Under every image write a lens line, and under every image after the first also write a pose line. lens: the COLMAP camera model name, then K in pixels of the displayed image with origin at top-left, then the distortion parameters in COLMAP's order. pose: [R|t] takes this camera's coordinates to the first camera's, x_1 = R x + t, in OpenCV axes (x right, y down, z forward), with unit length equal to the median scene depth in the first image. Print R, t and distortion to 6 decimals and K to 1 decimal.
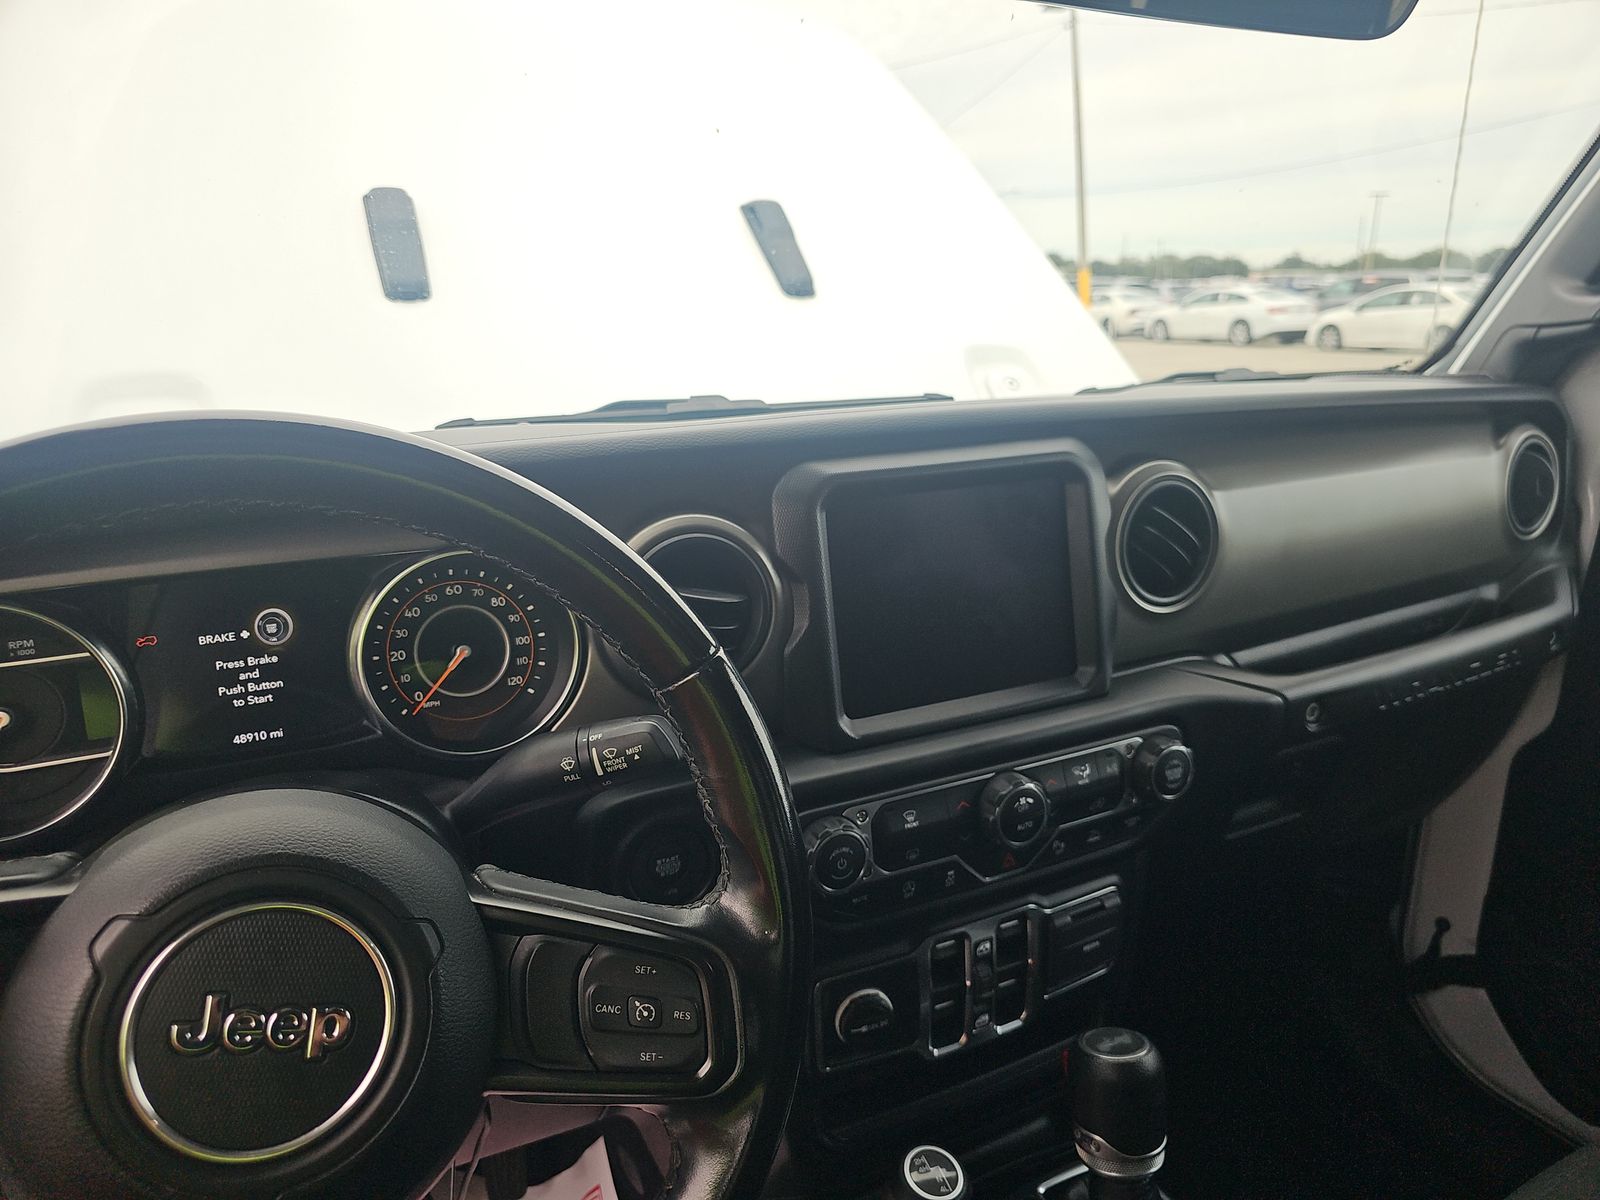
lens RADIAL K [[1066.9, 0, 791.0], [0, 1066.9, 604.3], [0, 0, 1]] dist [0.013684, -0.002752]
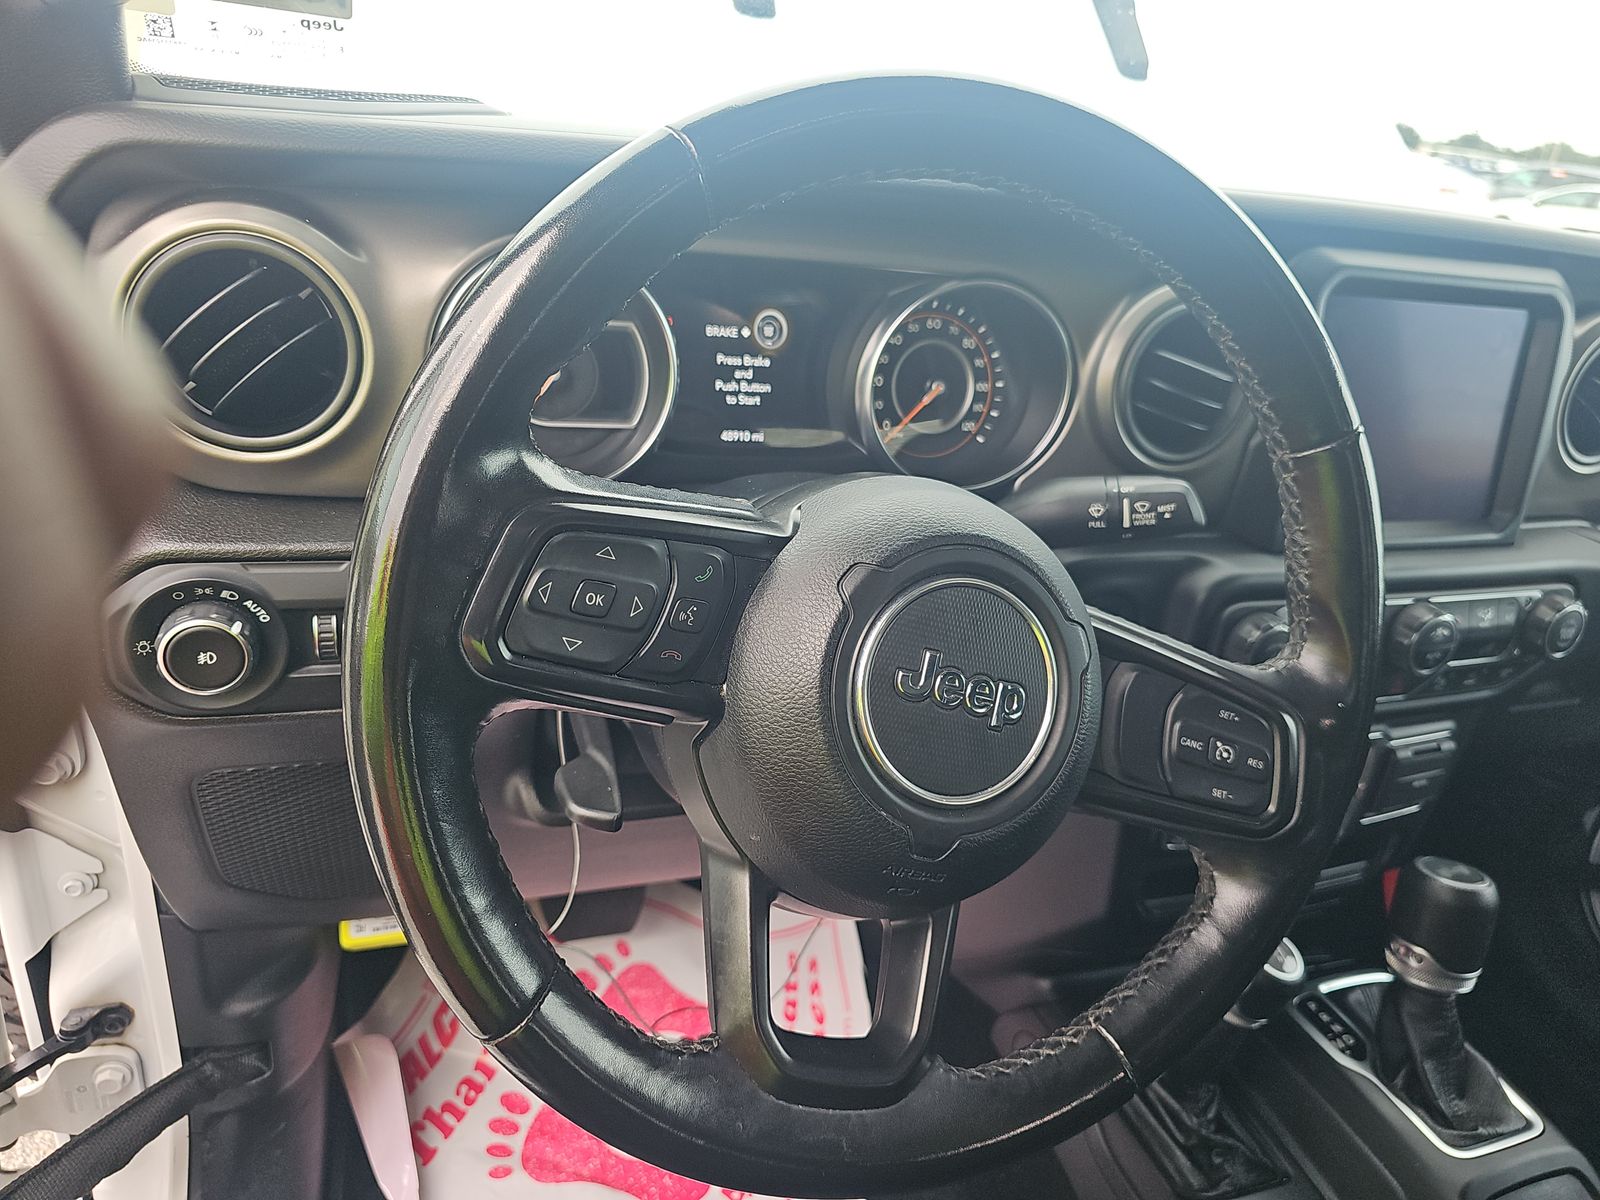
lens RADIAL K [[1066.9, 0, 791.0], [0, 1066.9, 604.3], [0, 0, 1]] dist [0.013684, -0.002752]
pose [[0.984397, 0.173100, -0.031605, -0.388643], [-0.165141, 0.970851, 0.173712, 0.093662], [0.060754, -0.165782, 0.984289, -0.025233]]
